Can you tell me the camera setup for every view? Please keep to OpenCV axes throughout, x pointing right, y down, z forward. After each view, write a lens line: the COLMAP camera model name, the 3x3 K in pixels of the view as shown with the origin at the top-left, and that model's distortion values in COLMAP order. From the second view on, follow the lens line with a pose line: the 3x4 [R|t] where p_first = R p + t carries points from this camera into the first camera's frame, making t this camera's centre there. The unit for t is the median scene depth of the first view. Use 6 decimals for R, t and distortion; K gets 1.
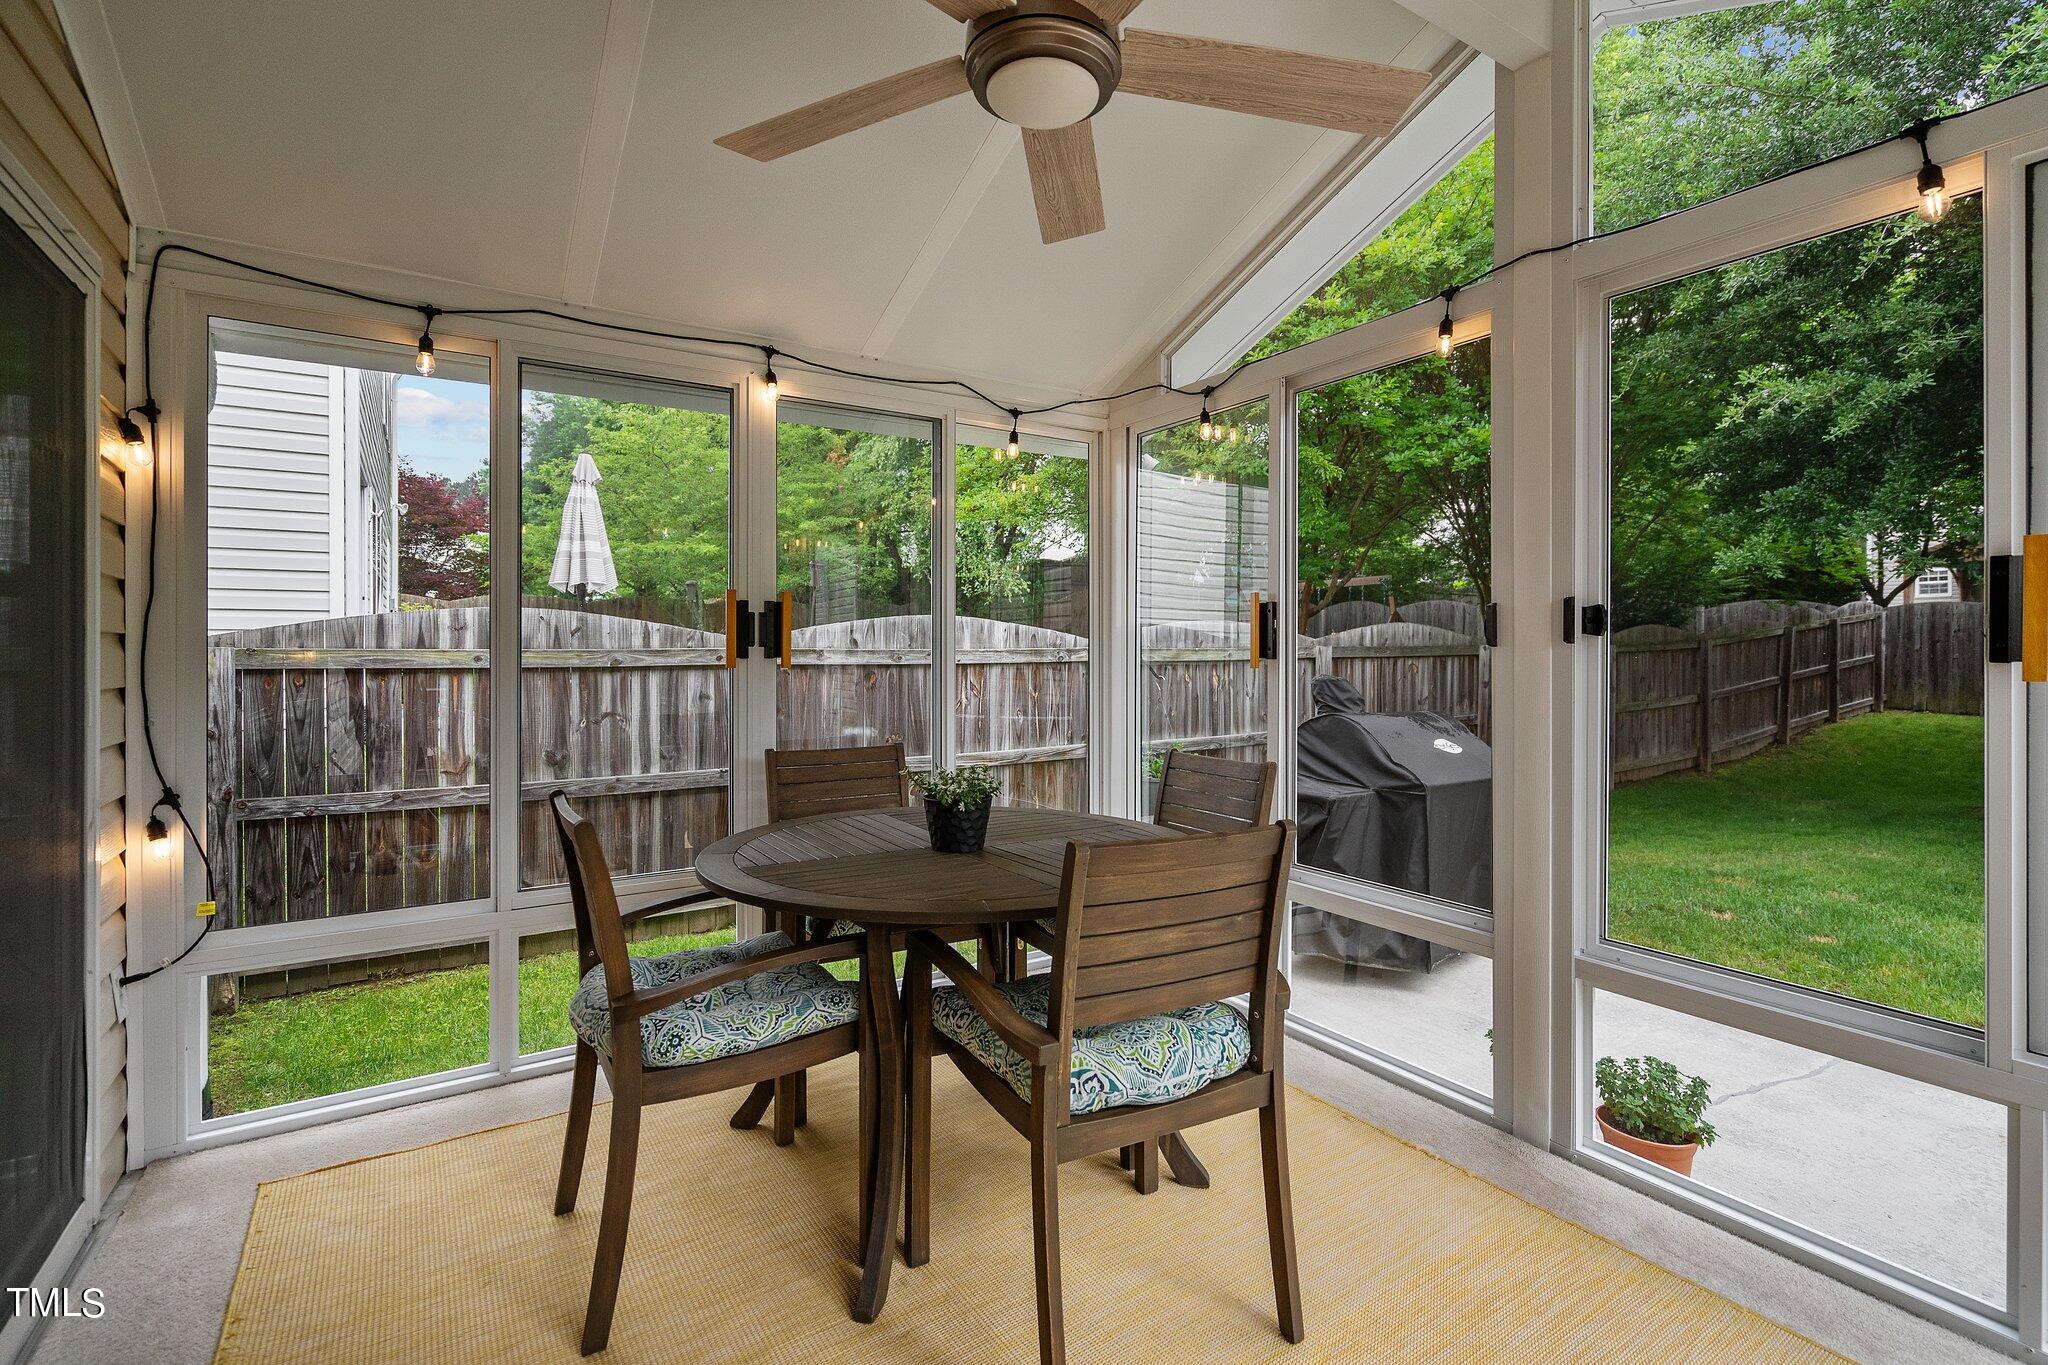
lens RADIAL K [[938.7, 0, 1024.8], [0, 938.7, 653.6], [0, 0, 1]] dist [-0.015952, 0.007869]
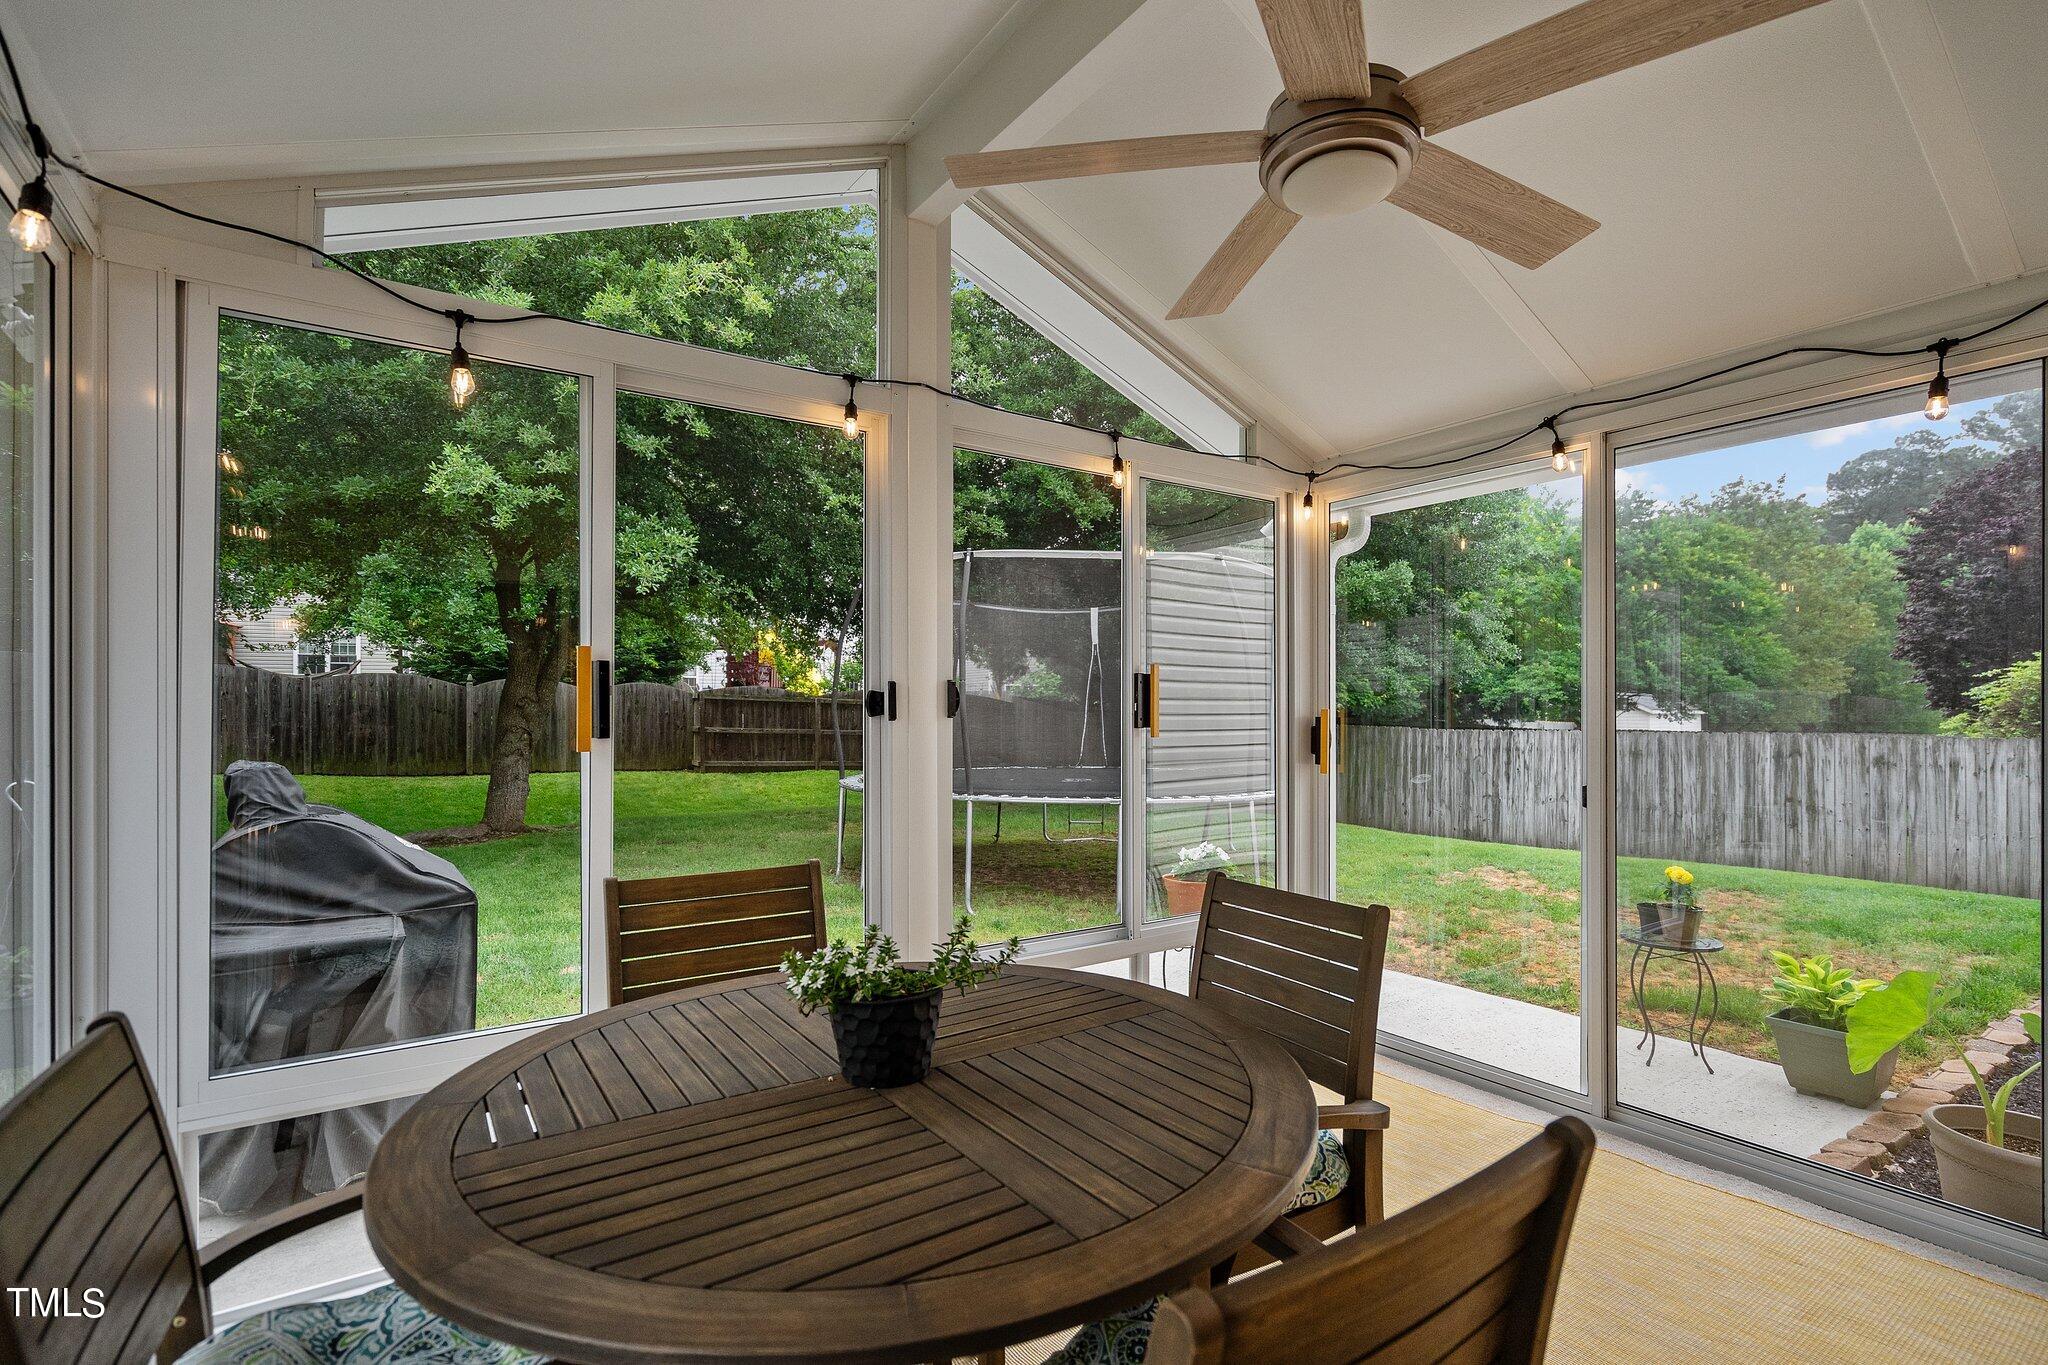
lens RADIAL K [[962.4, 0, 1042.7], [0, 962.4, 710.3], [0, 0, 1]] dist [-0.004268, 0.000238]
pose [[-0.046735, 0.000585, 0.998907, -0.248059], [0.002385, 0.999997, -0.000474, -0.007085], [-0.998904, 0.002360, -0.046737, 0.335771]]
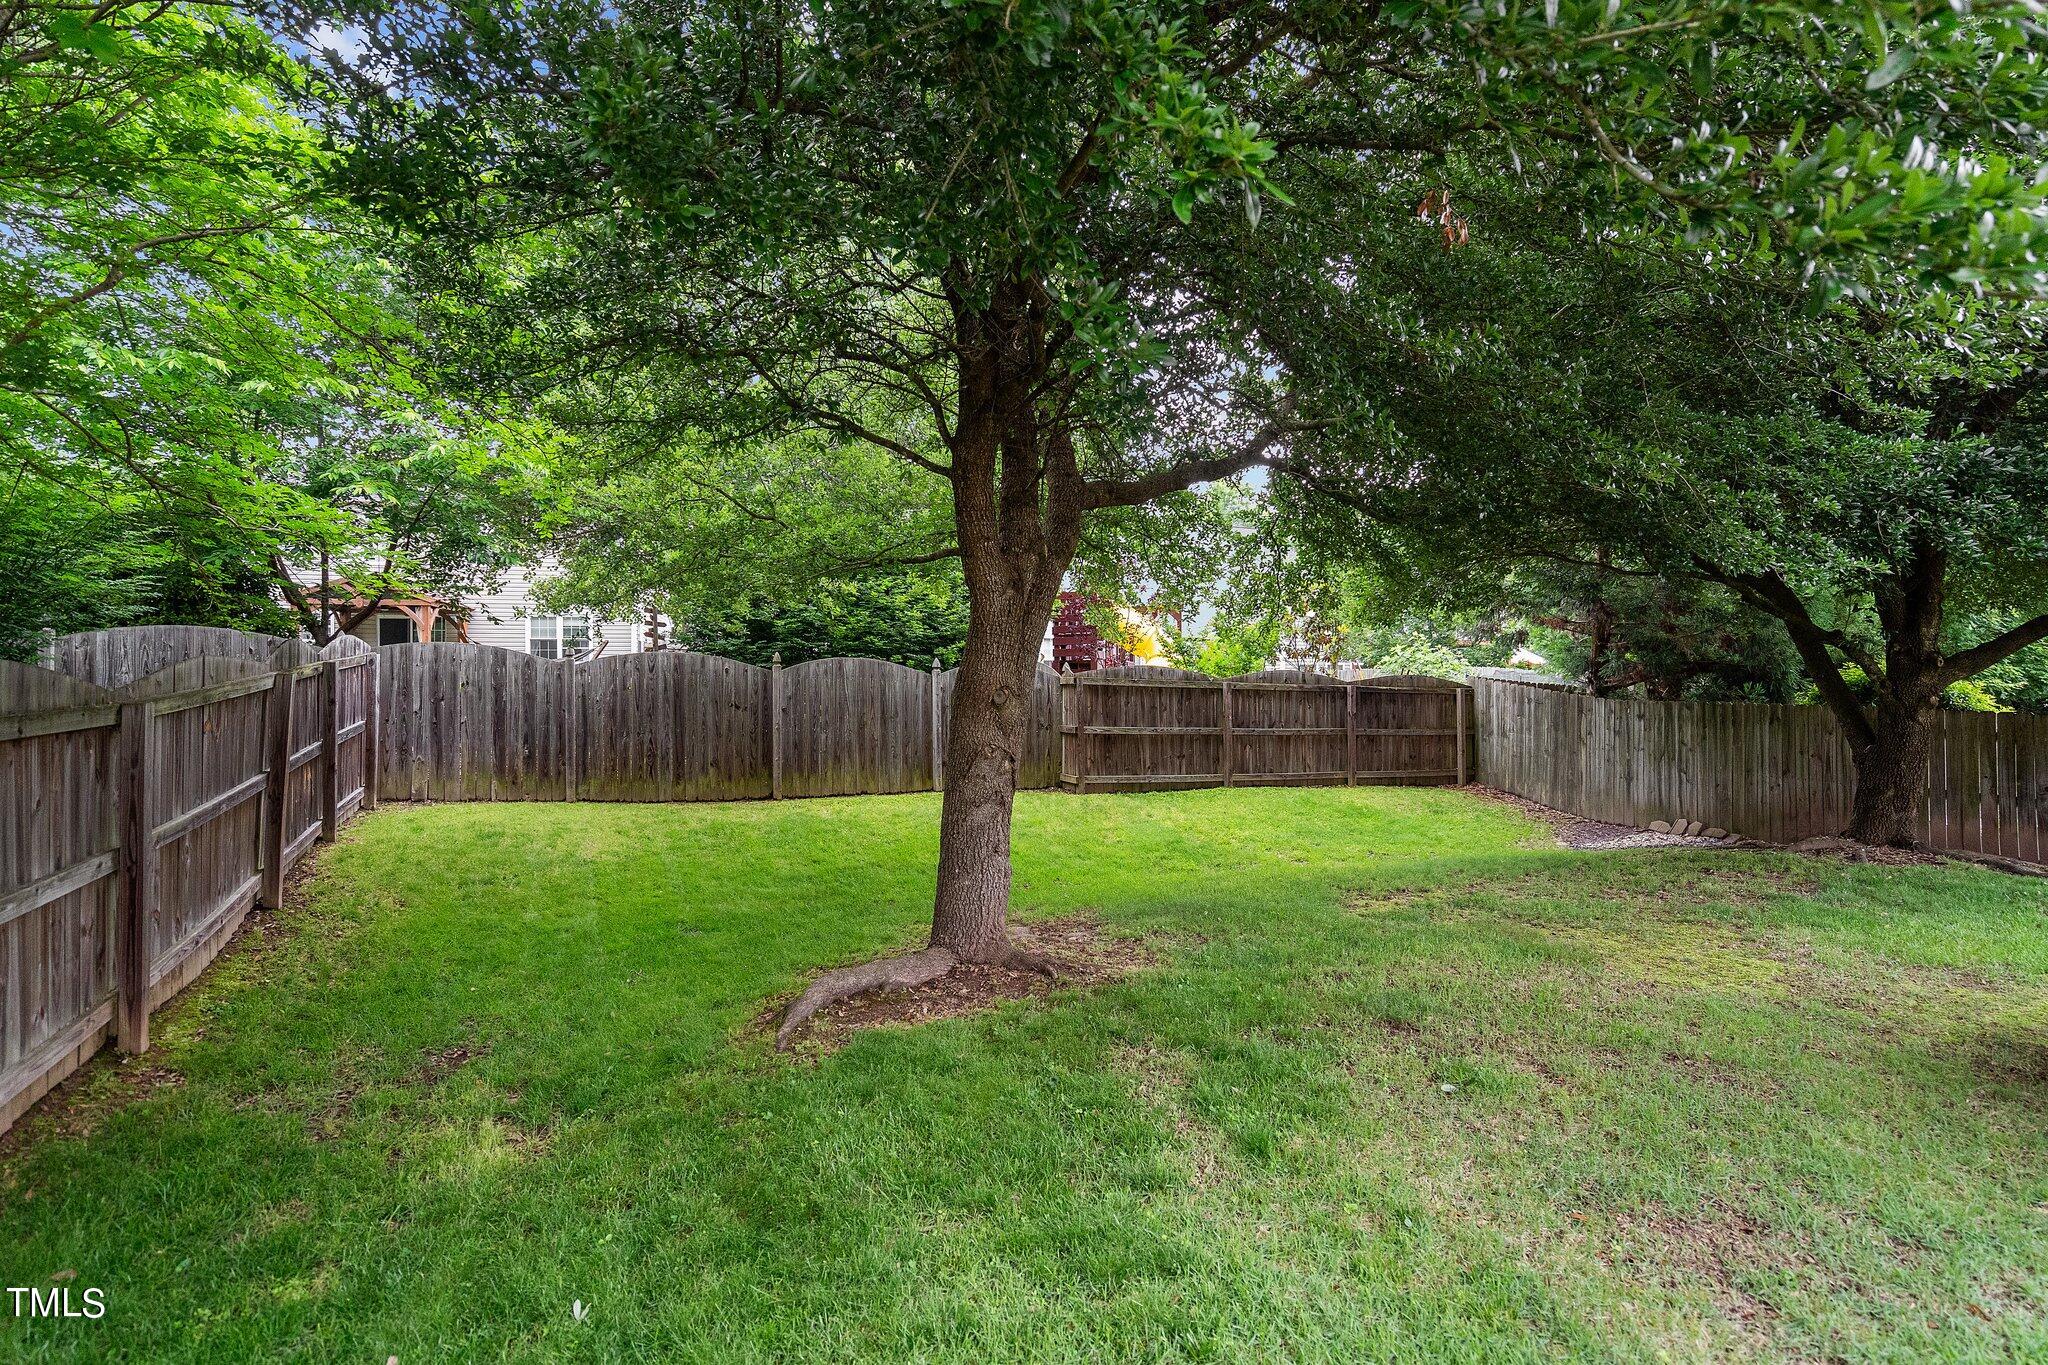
lens RADIAL K [[1014.4, 0, 1033.8], [0, 1014.4, 675.6], [0, 0, 1]] dist [0.002069, -0.000127]
pose [[0.142721, 0.017414, 0.989610, 0.695942], [0.010454, 0.999763, -0.019101, -0.026811], [-0.989708, 0.013071, 0.142505, 1.080109]]
